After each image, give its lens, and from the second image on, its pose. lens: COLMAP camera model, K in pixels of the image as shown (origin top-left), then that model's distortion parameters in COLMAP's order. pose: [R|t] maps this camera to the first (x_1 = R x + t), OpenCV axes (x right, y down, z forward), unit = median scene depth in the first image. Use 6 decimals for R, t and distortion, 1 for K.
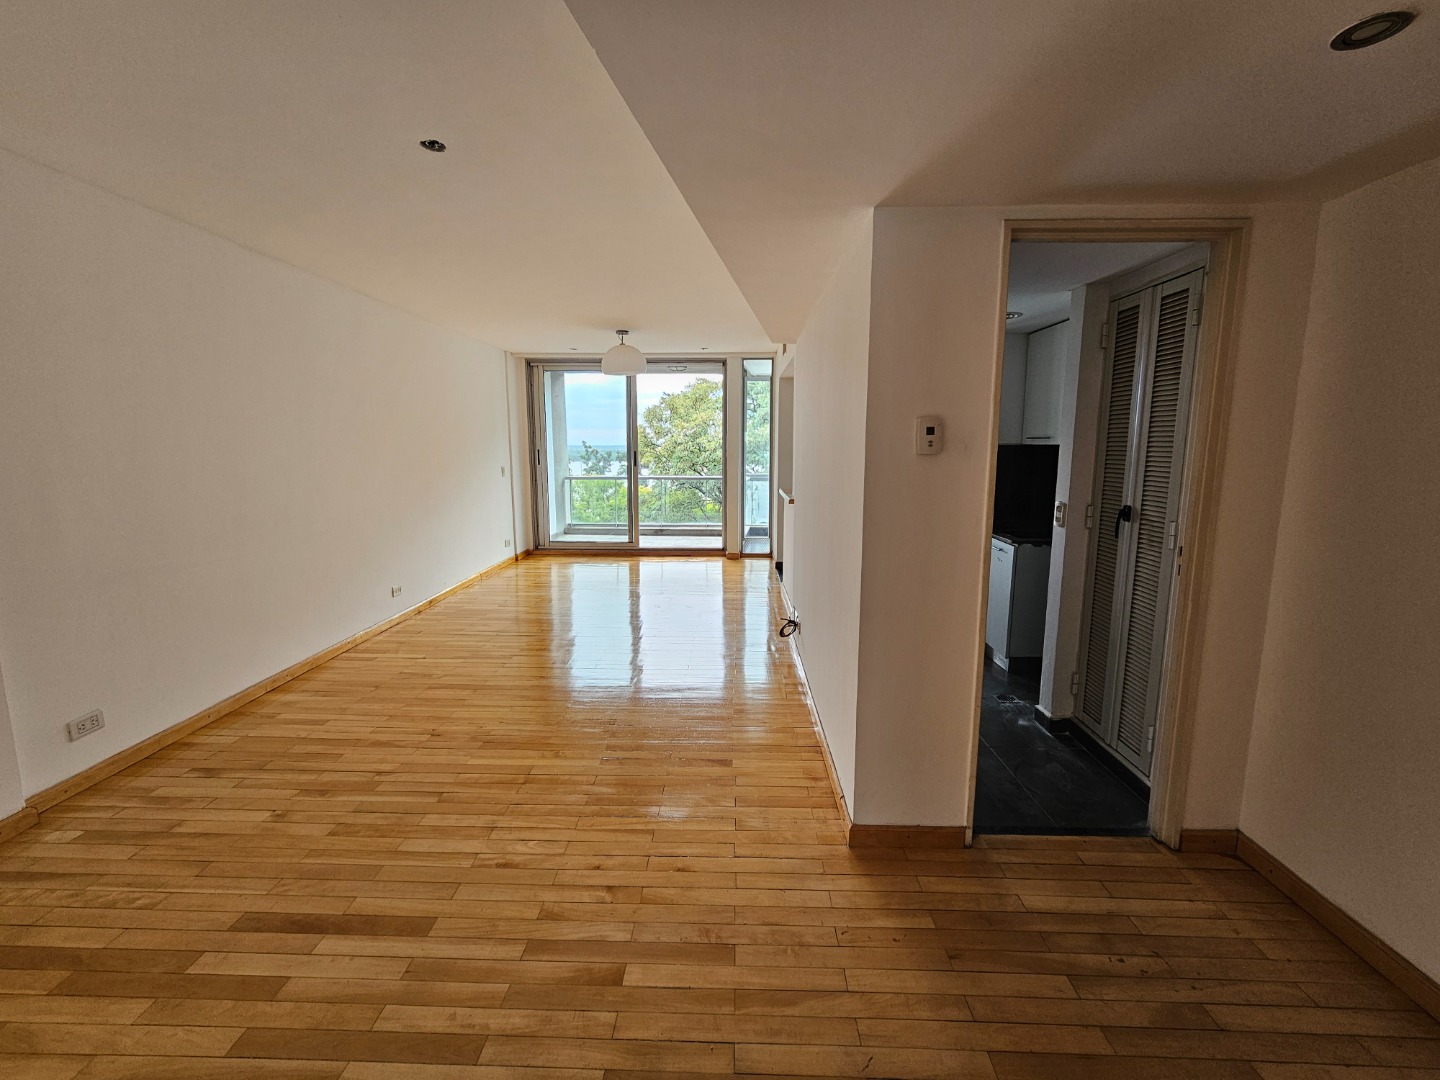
lens RADIAL K [[591.1, 0, 714.4], [0, 591.1, 527.0], [0, 0, 1]] dist [0.000798, -0.001350]
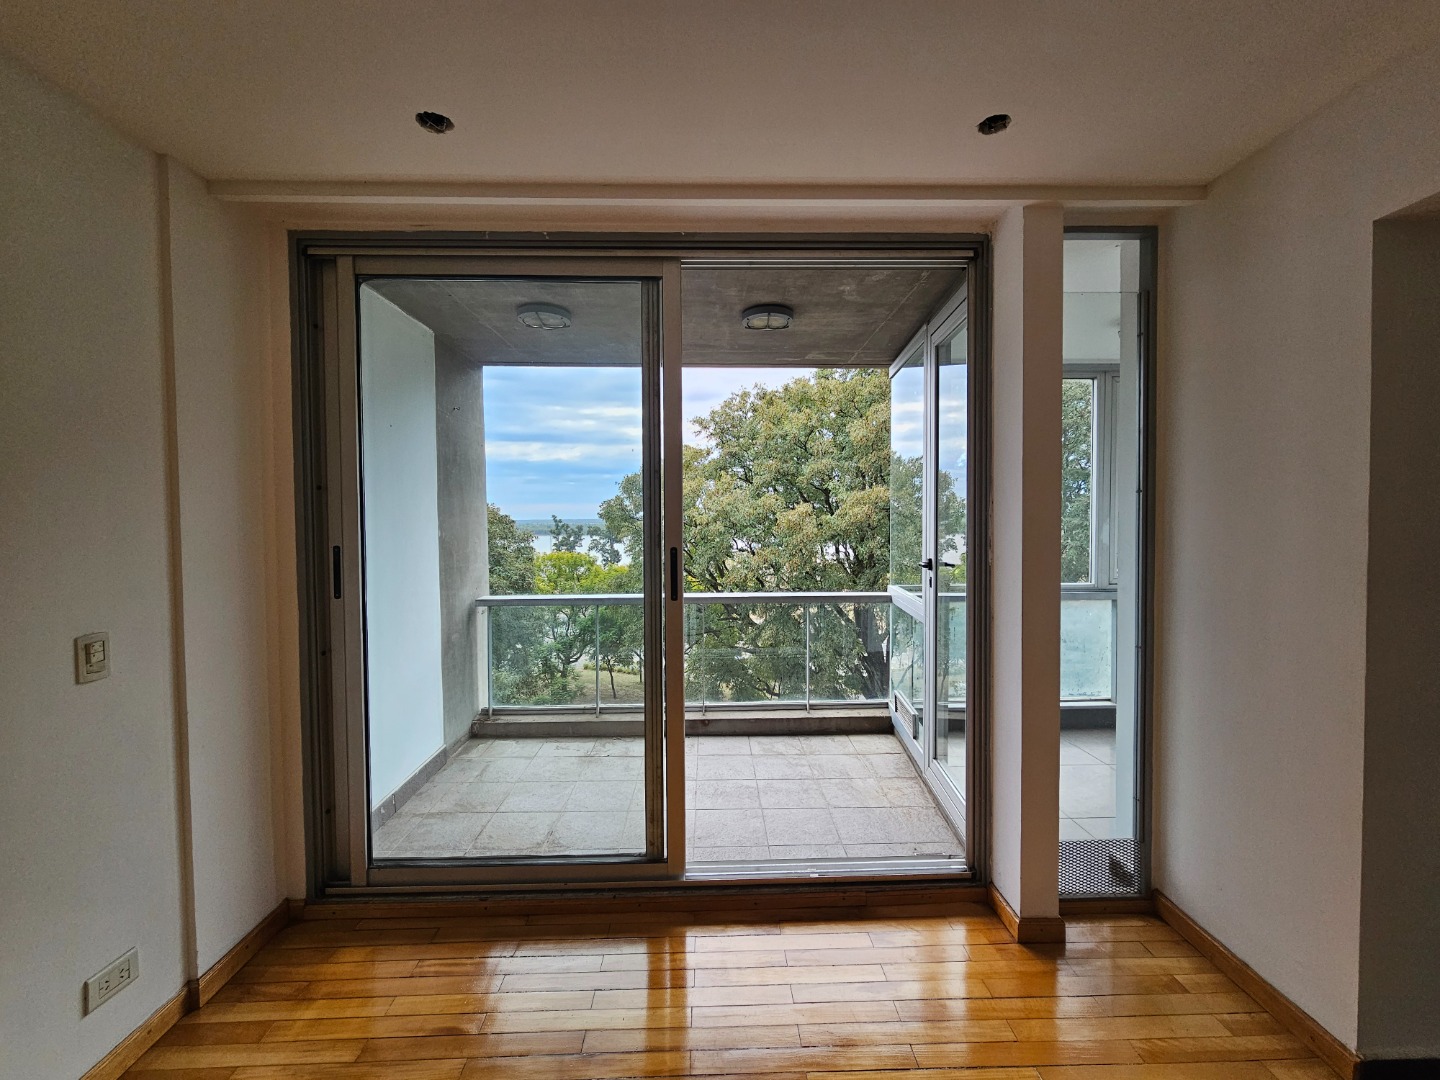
lens RADIAL K [[591.1, 0, 721.2], [0, 591.1, 534.5], [0, 0, 1]] dist [0.000798, -0.001350]
pose [[0.998246, -0.008402, 0.058607, -0.126336], [0.014762, 0.993939, -0.108936, -0.102404], [-0.057337, 0.109610, 0.992320, 0.702549]]
